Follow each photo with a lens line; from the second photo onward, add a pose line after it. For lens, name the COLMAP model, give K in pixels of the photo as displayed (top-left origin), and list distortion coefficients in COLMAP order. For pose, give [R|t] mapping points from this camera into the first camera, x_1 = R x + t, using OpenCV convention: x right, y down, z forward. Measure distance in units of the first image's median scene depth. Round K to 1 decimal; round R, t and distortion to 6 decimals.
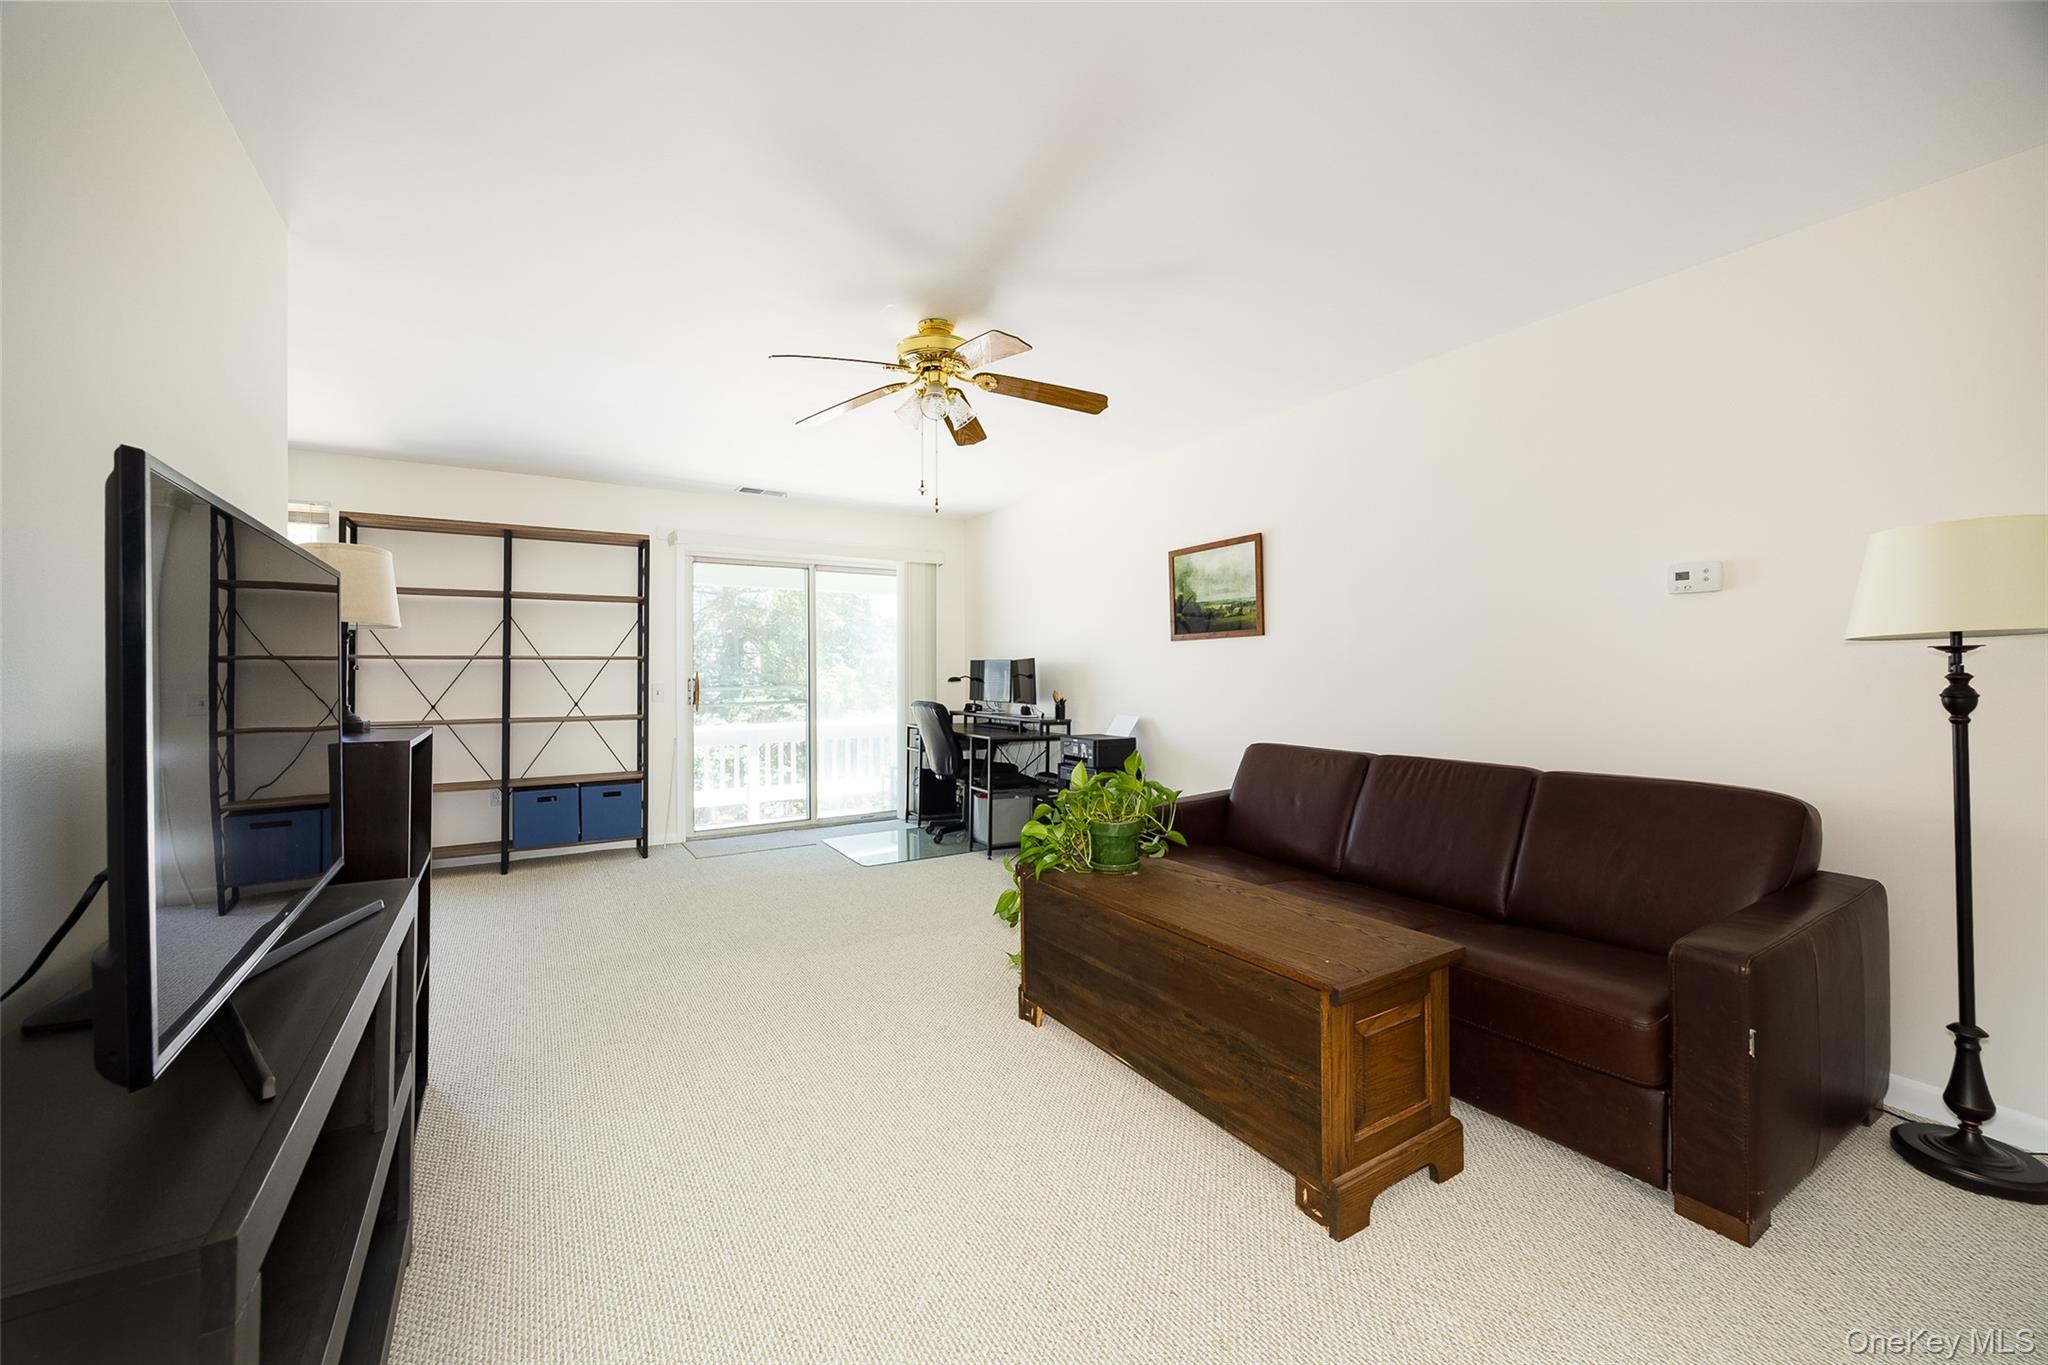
lens RADIAL K [[807.3, 0, 1006.6], [0, 807.3, 670.5], [0, 0, 1]] dist [0.002621, 0.000773]
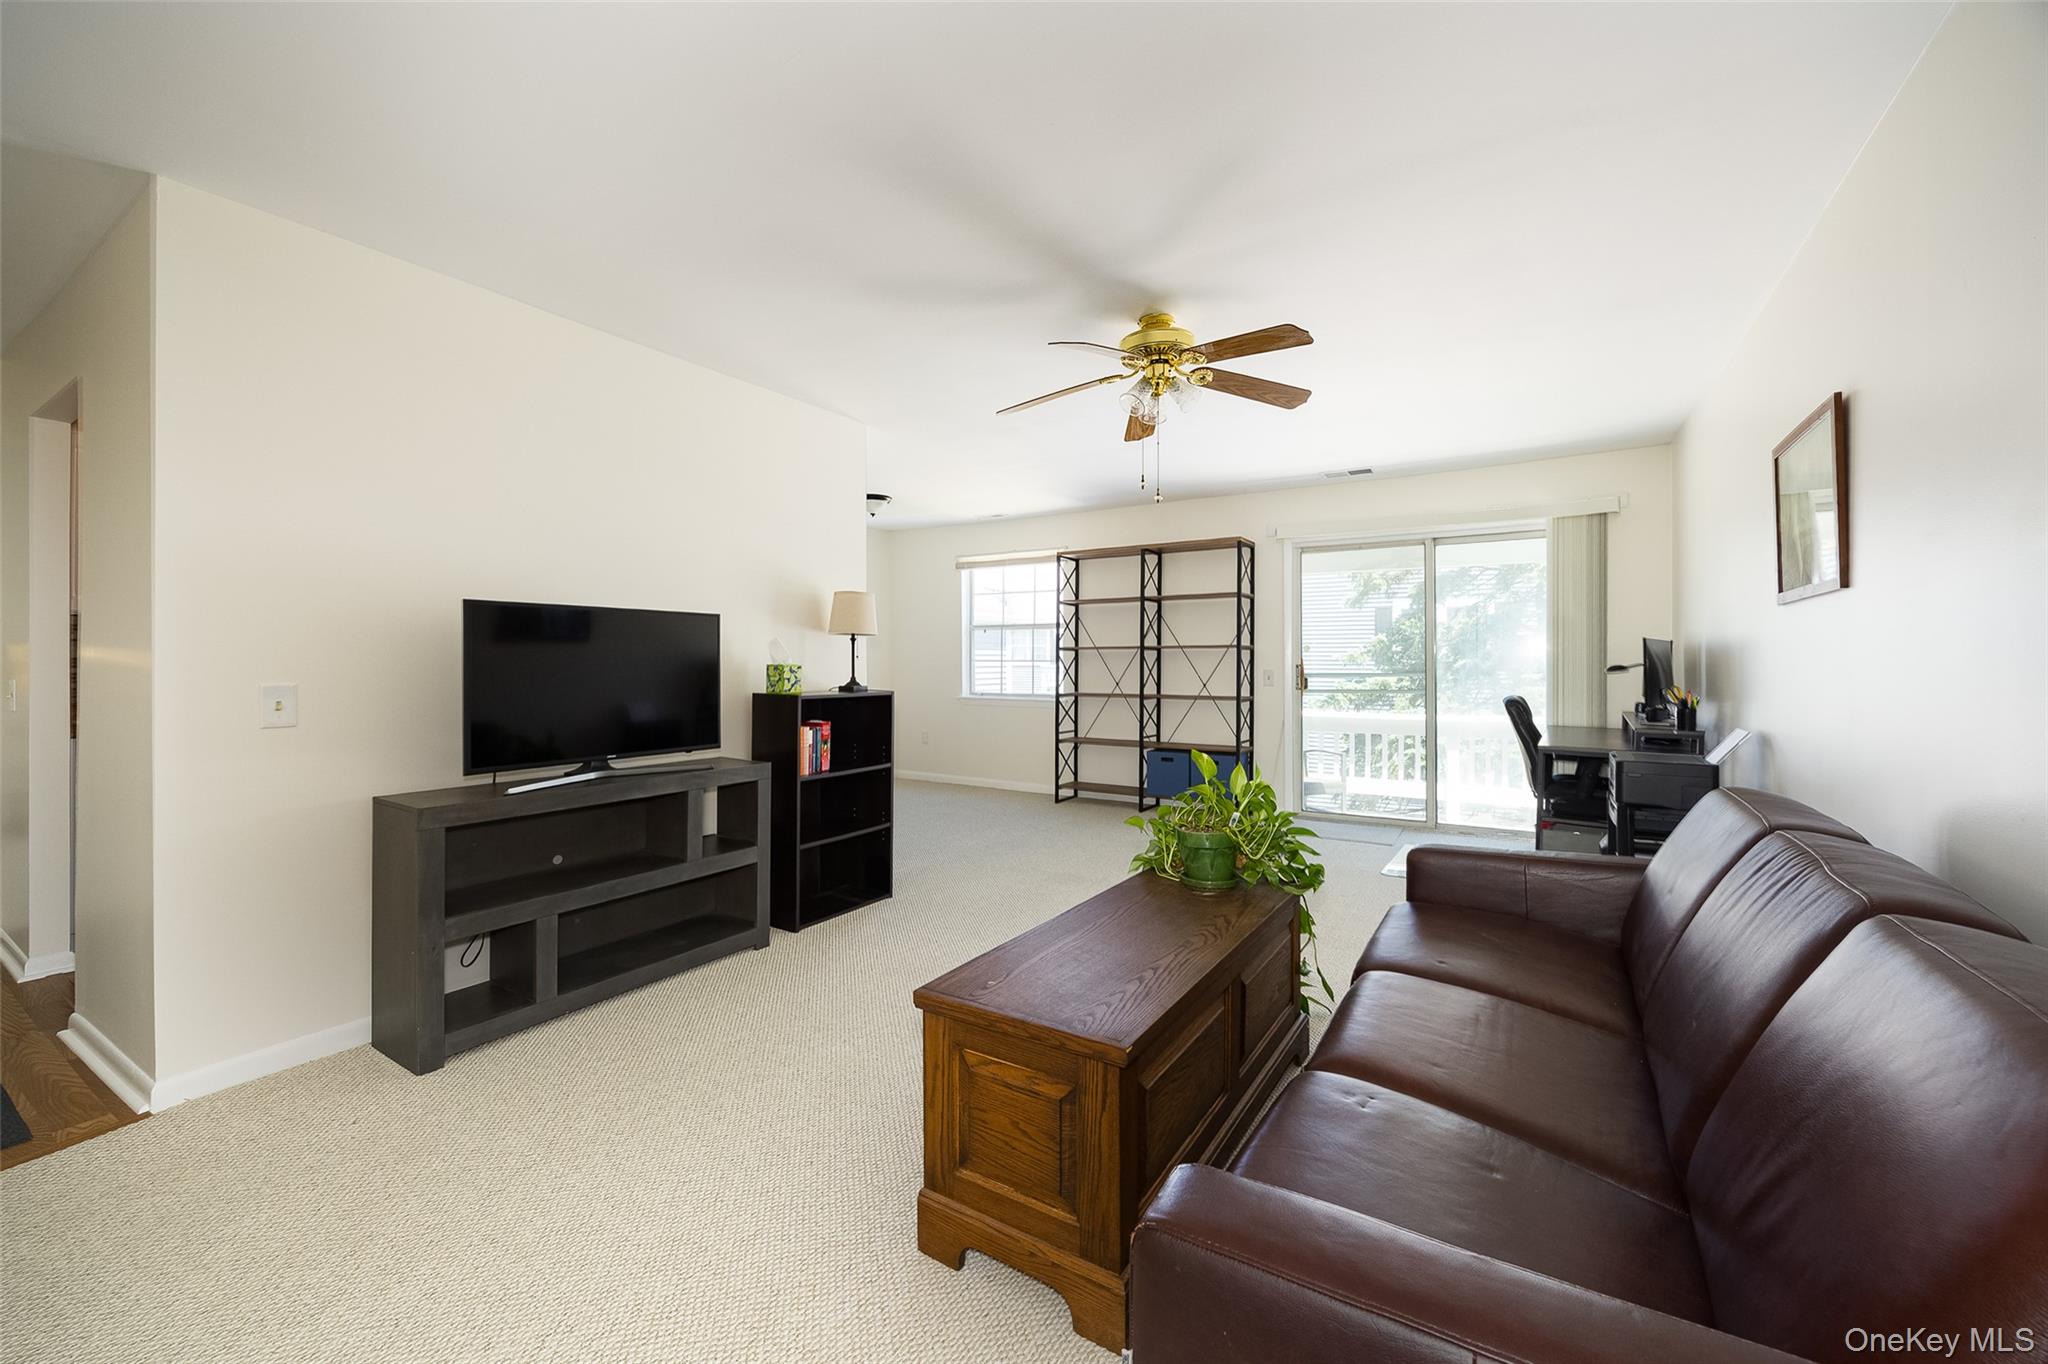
lens RADIAL K [[807.3, 0, 1007.2], [0, 807.3, 665.0], [0, 0, 1]] dist [0.002621, 0.000773]
pose [[0.435359, 0.007592, -0.900225, 0.416960], [0.002764, 0.999948, 0.009769, -0.001295], [0.900253, -0.006741, 0.435316, 0.214701]]
